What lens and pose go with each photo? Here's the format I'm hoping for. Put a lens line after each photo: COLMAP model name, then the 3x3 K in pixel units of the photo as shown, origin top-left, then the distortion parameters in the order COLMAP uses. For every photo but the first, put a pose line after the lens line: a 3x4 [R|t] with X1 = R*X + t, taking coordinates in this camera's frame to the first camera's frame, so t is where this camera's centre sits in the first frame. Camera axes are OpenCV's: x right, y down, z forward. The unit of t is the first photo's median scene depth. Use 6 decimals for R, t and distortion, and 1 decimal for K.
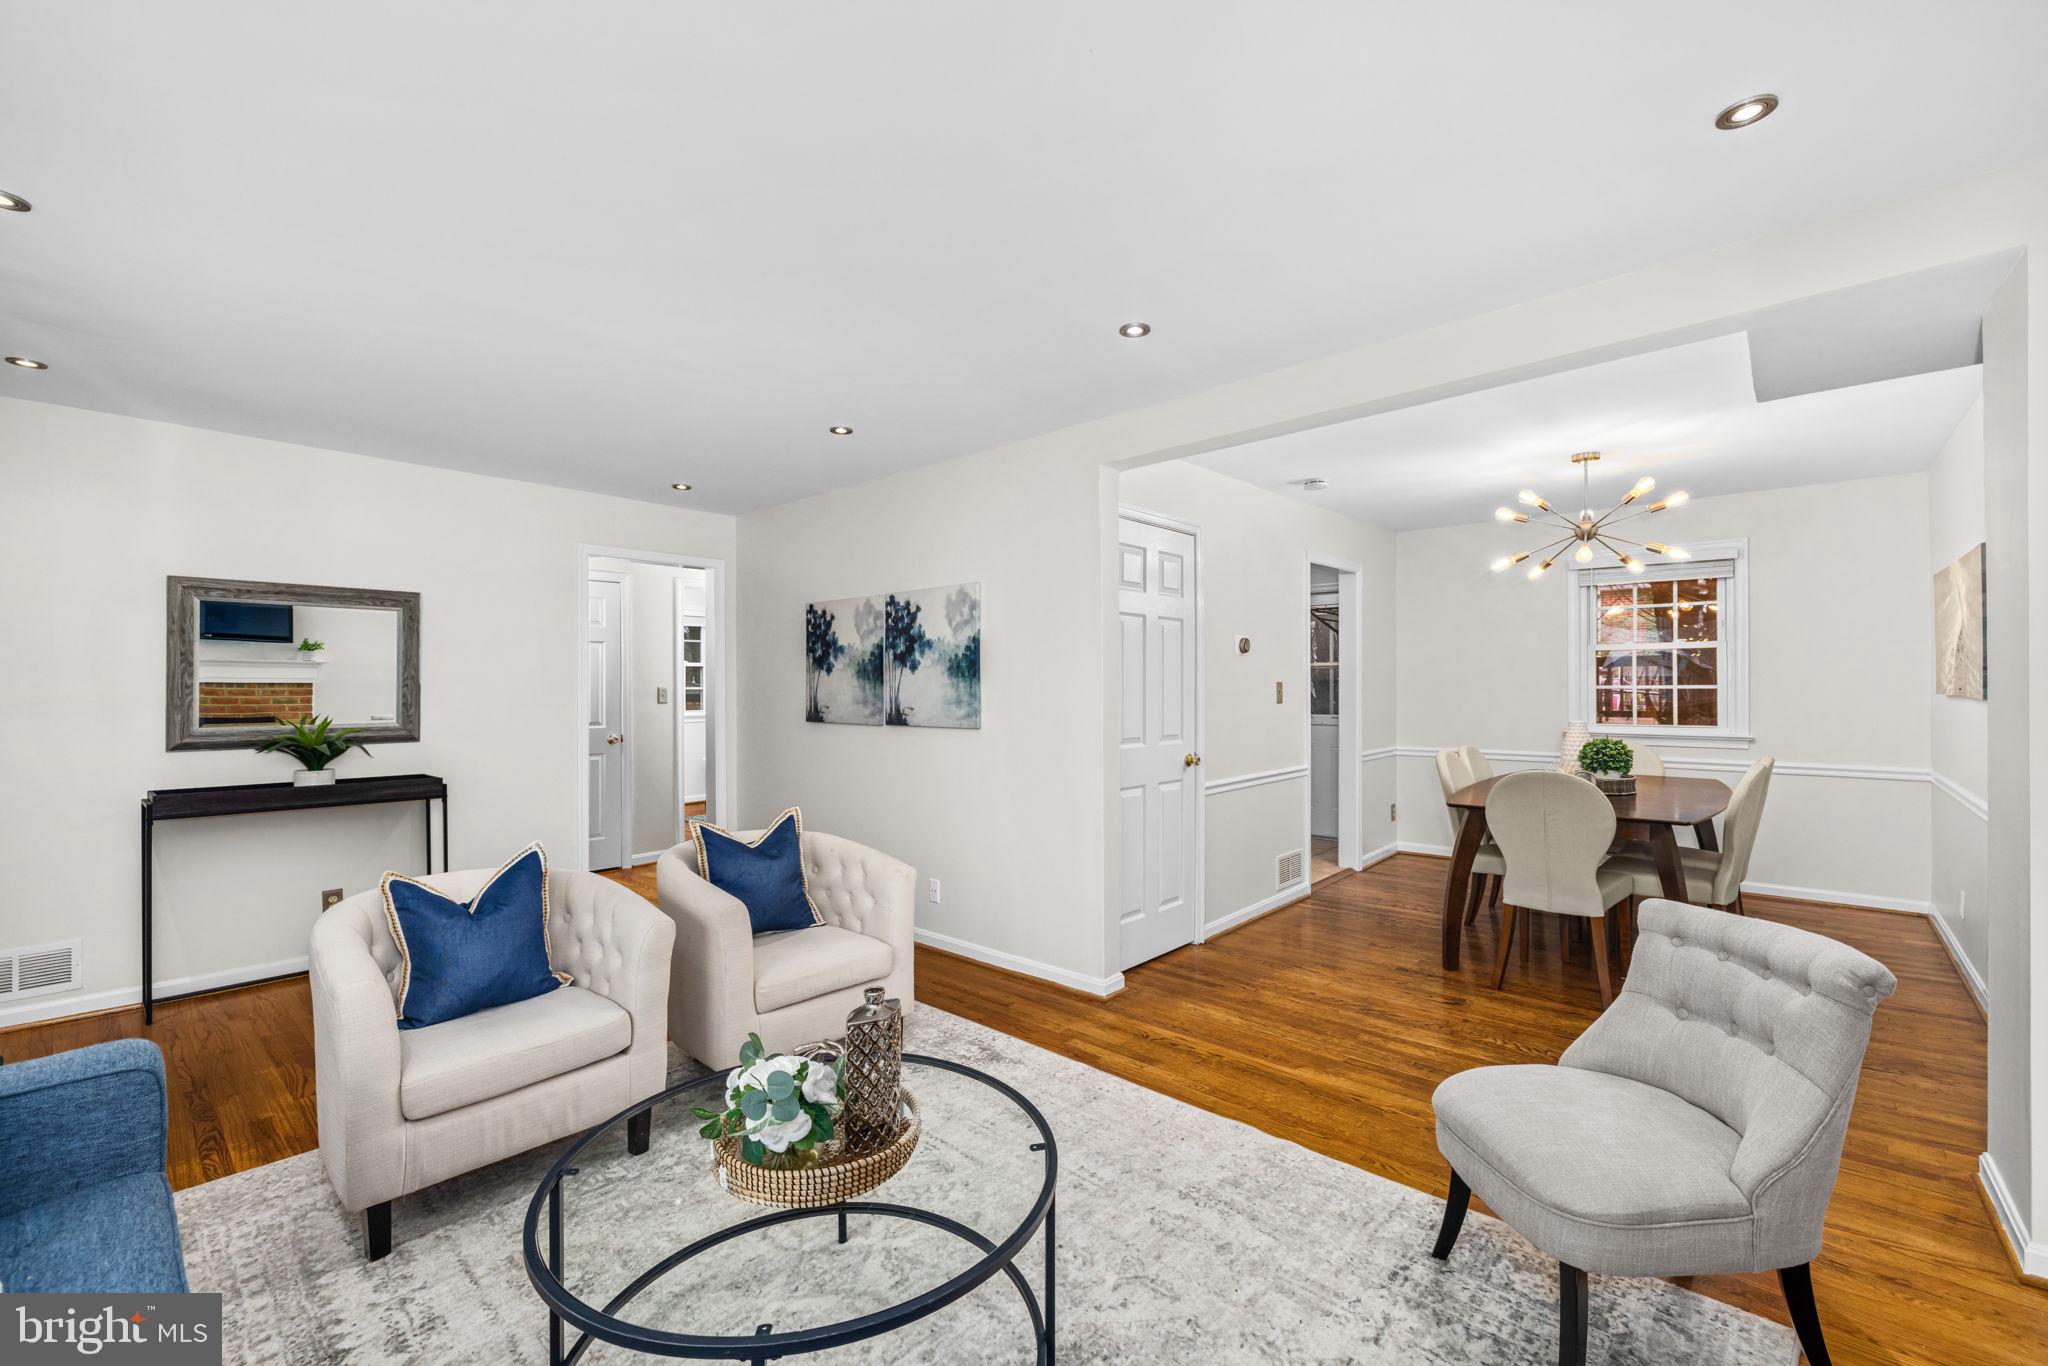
lens RADIAL K [[866.5, 0, 1017.5], [0, 866.5, 673.8], [0, 0, 1]] dist [-0.001305, -0.000095]
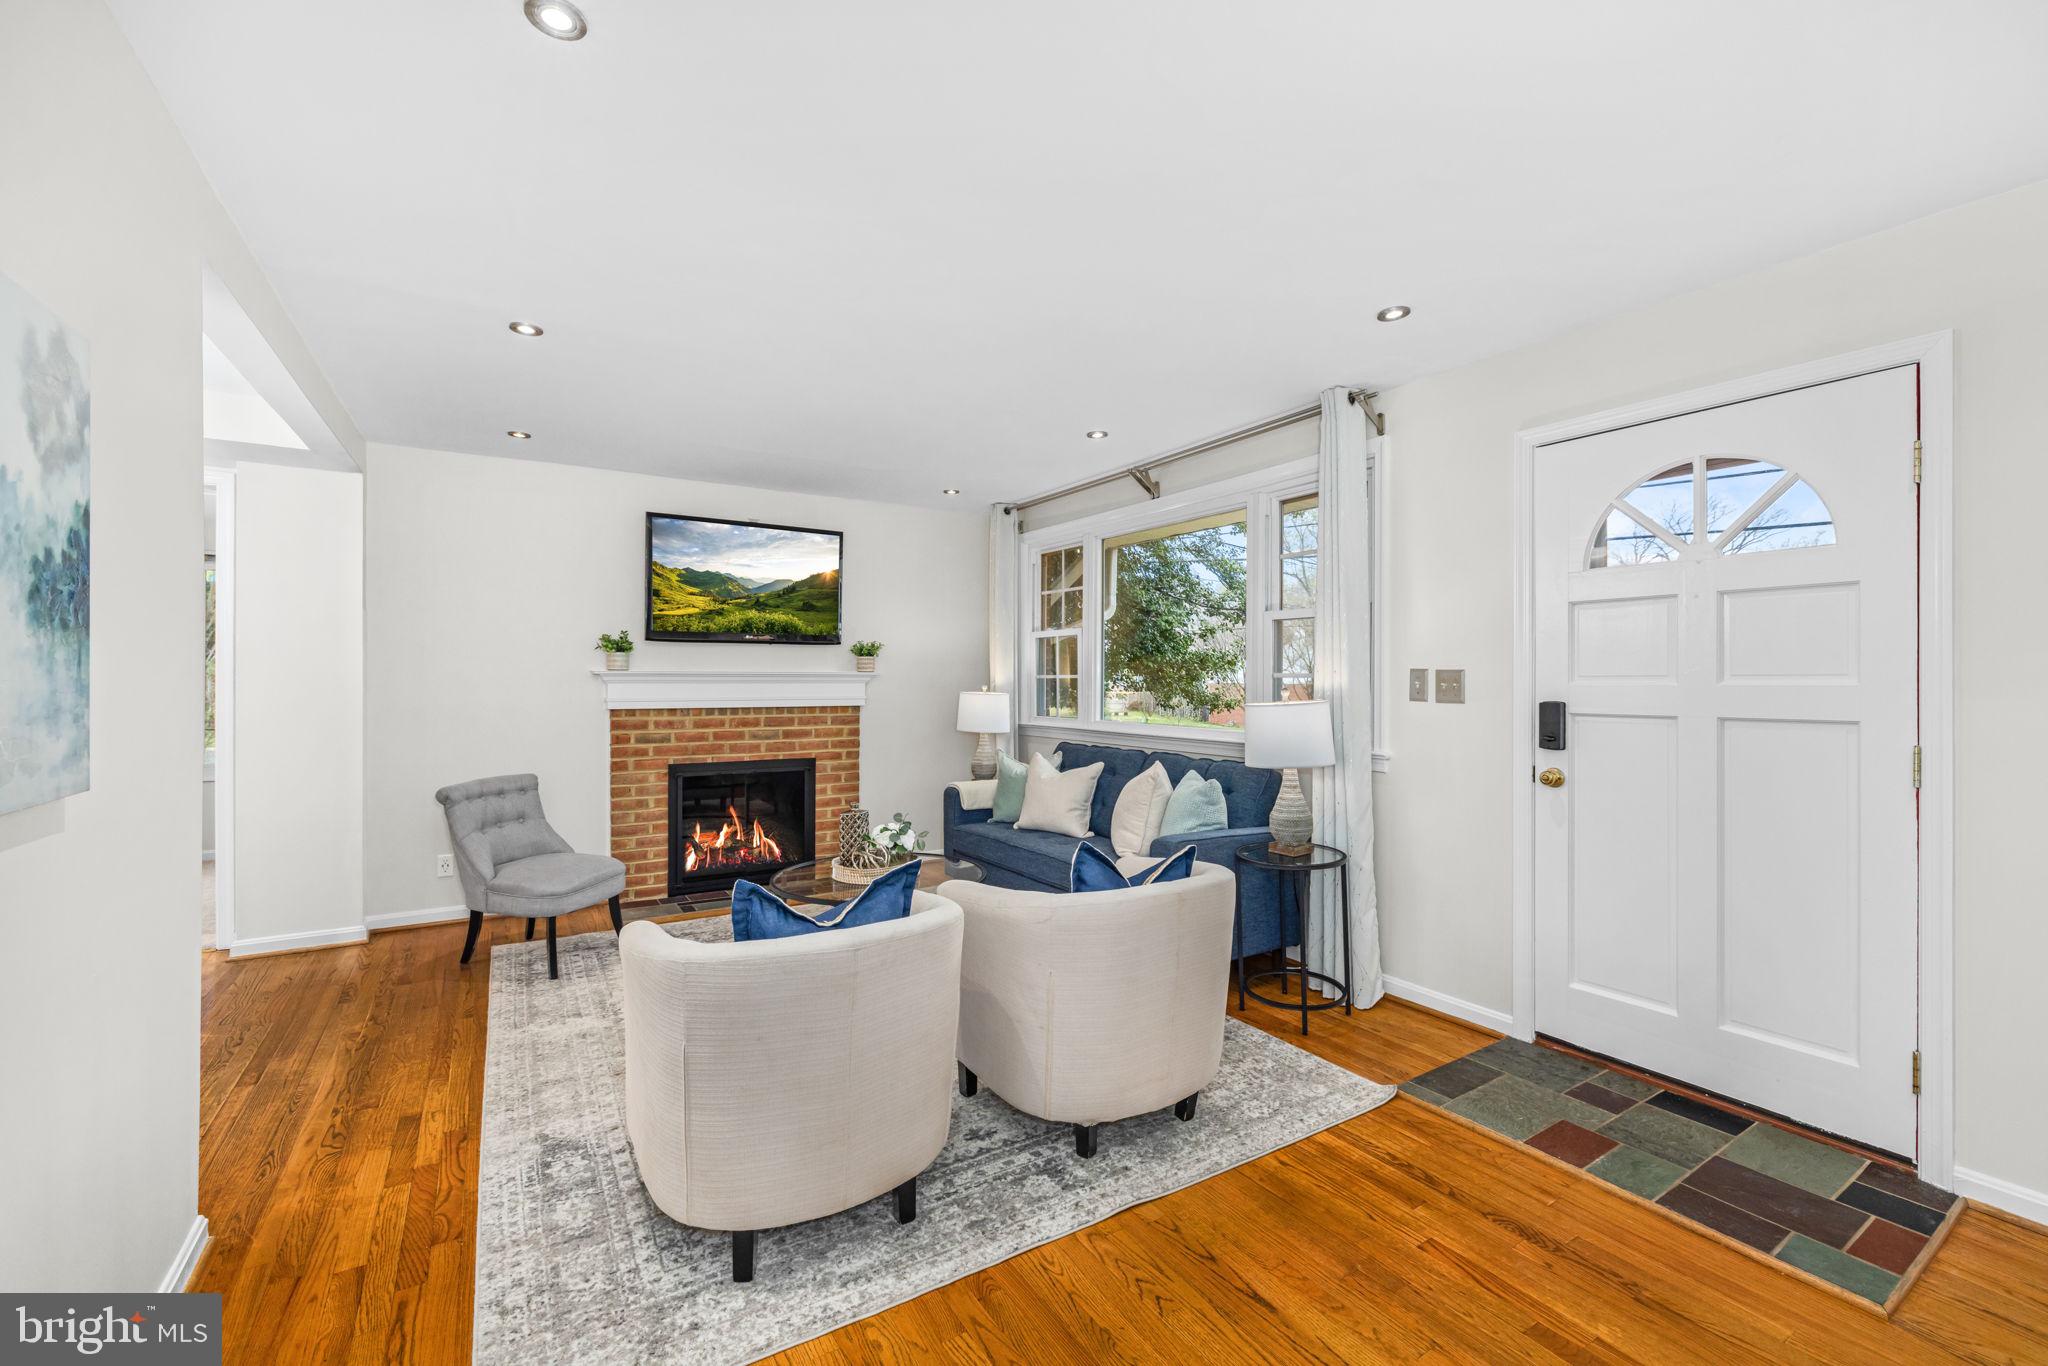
lens RADIAL K [[866.5, 0, 1017.5], [0, 866.5, 673.8], [0, 0, 1]] dist [-0.001305, -0.000095]
pose [[-0.965595, 0.005470, 0.259994, -0.630552], [-0.001567, 0.999638, -0.026851, 0.036026], [-0.260046, -0.026335, -0.965237, 1.646956]]
